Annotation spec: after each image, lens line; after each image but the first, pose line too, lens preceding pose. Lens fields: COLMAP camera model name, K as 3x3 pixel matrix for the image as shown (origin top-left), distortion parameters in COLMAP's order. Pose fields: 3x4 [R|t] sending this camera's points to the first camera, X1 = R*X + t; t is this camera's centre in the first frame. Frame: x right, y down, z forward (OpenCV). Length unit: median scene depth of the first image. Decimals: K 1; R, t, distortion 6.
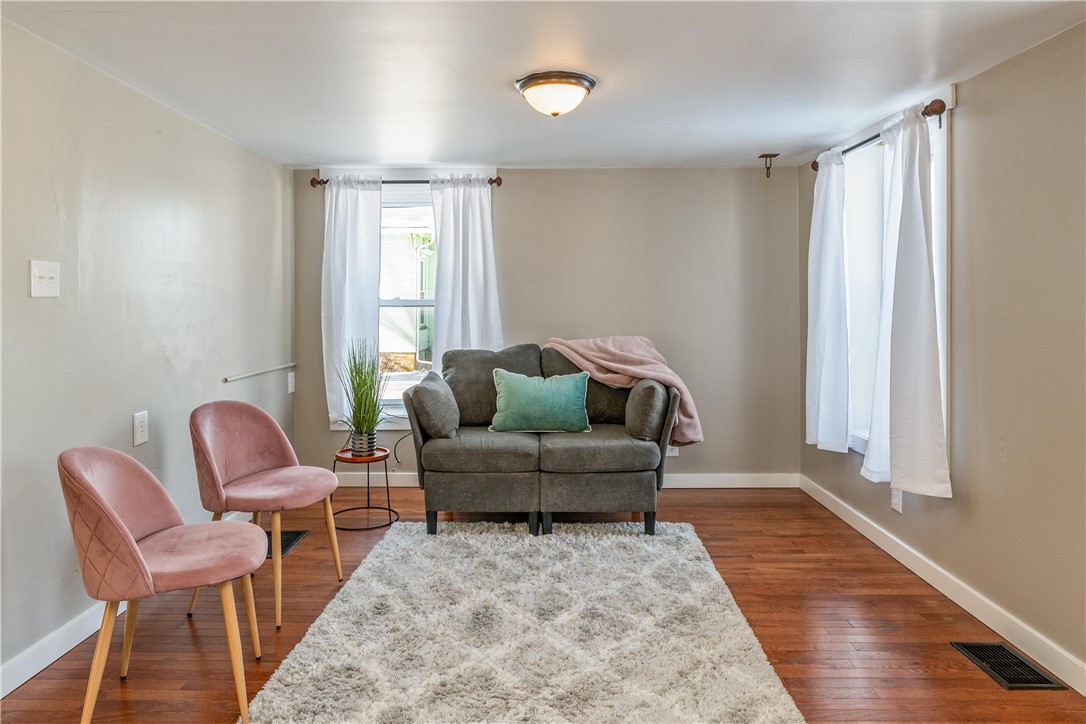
lens RADIAL K [[662.0, 0, 542.8], [0, 662.0, 336.4], [0, 0, 1]] dist [0.001655, -0.000362]
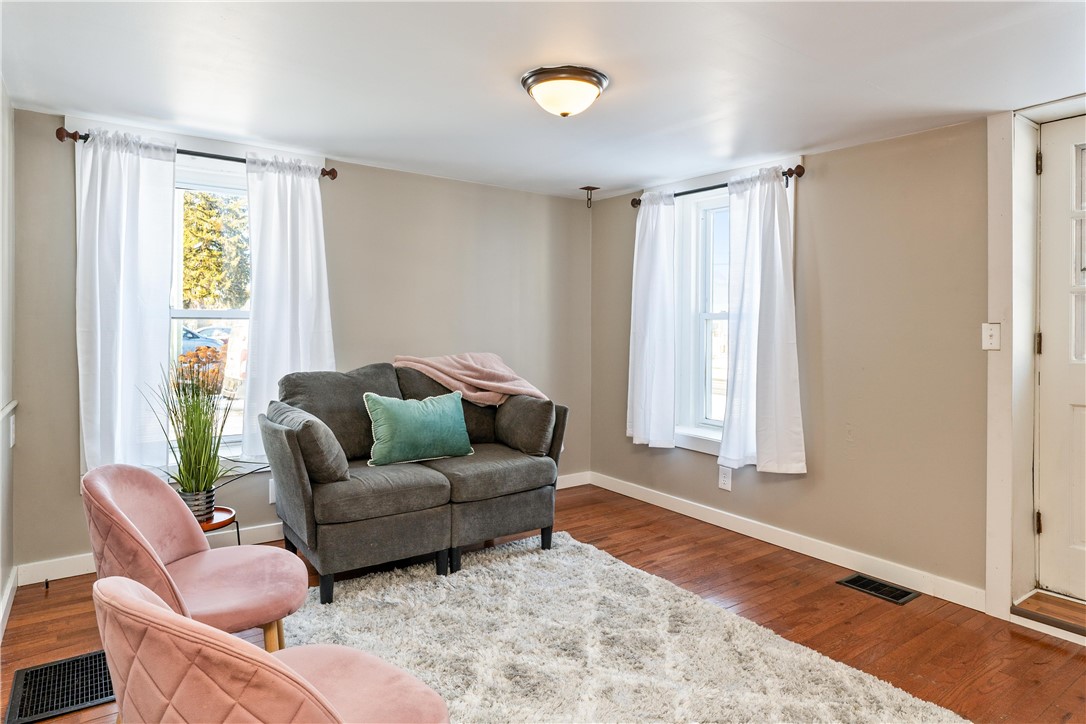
lens RADIAL K [[623.4, 0, 543.2], [0, 623.4, 351.0], [0, 0, 1]] dist [0.007208, -0.004888]
pose [[0.810984, -0.013972, 0.584902, -0.372969], [0.015147, 0.999881, 0.002884, -0.004529], [-0.584873, 0.006521, 0.811099, 0.219983]]
